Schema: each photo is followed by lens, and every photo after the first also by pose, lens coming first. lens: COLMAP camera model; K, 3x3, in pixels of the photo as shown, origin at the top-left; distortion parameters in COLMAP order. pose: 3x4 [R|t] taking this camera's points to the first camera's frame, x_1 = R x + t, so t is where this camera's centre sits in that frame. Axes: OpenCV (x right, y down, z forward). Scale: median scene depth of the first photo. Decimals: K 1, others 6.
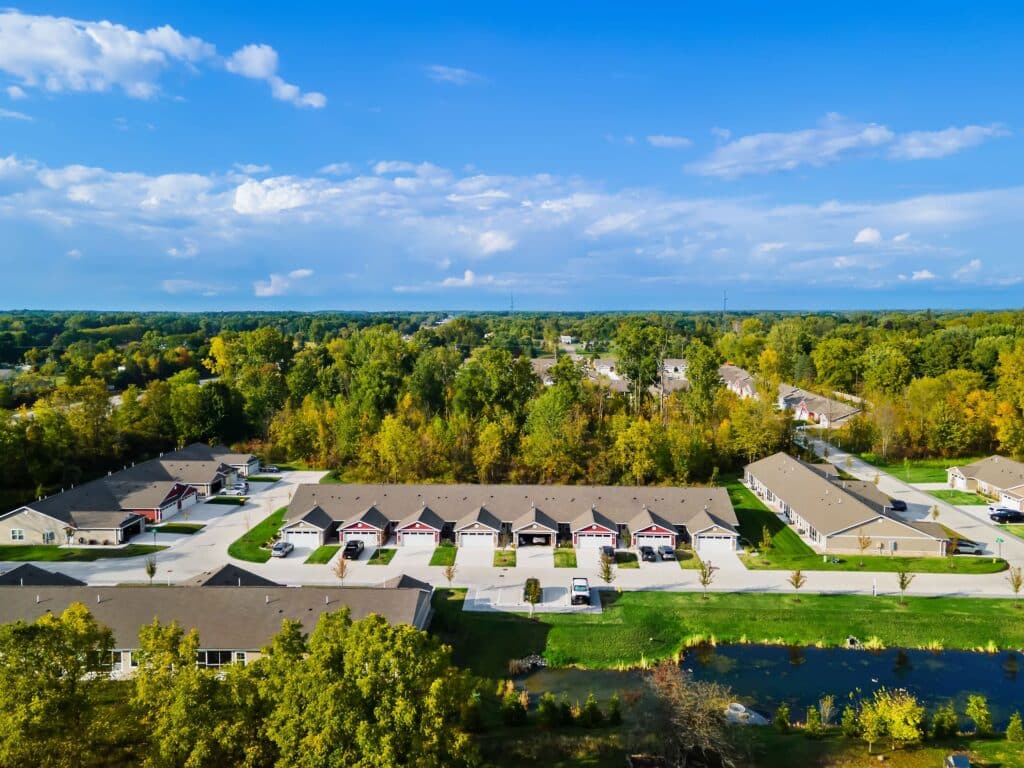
lens RADIAL K [[764.8, 0, 508.8], [0, 764.8, 385.1], [0, 0, 1]] dist [0.061269, 0.010206]
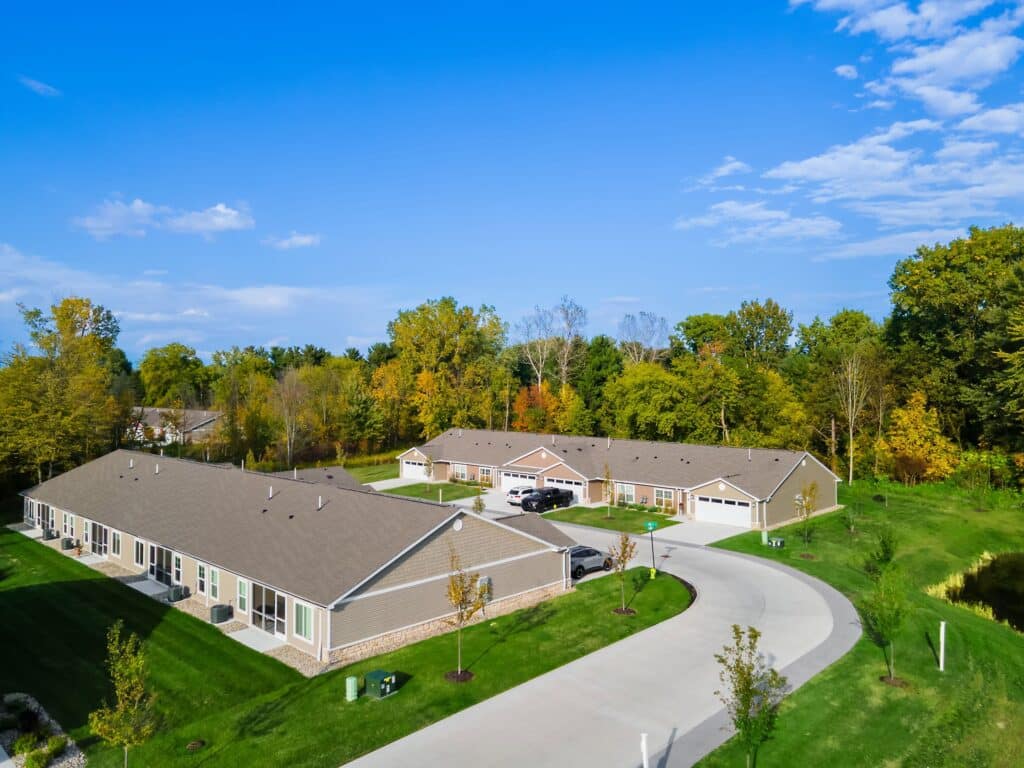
lens RADIAL K [[764.8, 0, 506.8], [0, 764.8, 379.6], [0, 0, 1]] dist [0.061269, 0.010206]
pose [[0.666795, -0.002914, 0.745236, 0.201487], [0.079743, 0.994530, -0.067460, 0.115211], [-0.740963, 0.104410, 0.663380, 0.637436]]
